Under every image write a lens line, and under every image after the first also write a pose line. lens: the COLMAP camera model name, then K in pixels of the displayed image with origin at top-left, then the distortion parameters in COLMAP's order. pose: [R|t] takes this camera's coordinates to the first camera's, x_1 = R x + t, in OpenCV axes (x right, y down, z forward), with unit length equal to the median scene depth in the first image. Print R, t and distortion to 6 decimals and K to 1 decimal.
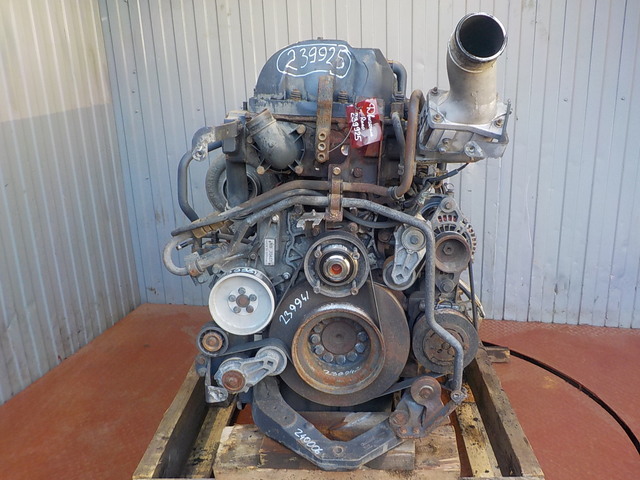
lens RADIAL K [[561.2, 0, 335.1], [0, 561.2, 237.9], [0, 0, 1]] dist [0.001298, -0.012687]
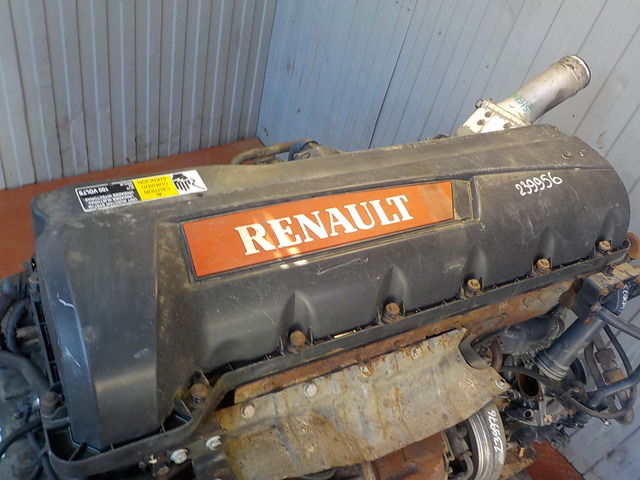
lens RADIAL K [[561.2, 0, 335.1], [0, 561.2, 237.9], [0, 0, 1]] dist [0.001298, -0.012687]
pose [[0.736743, 0.594668, -0.321838, 0.215459], [-0.426797, 0.778149, 0.460792, -0.317785], [0.524455, -0.202126, 0.827098, 0.304203]]
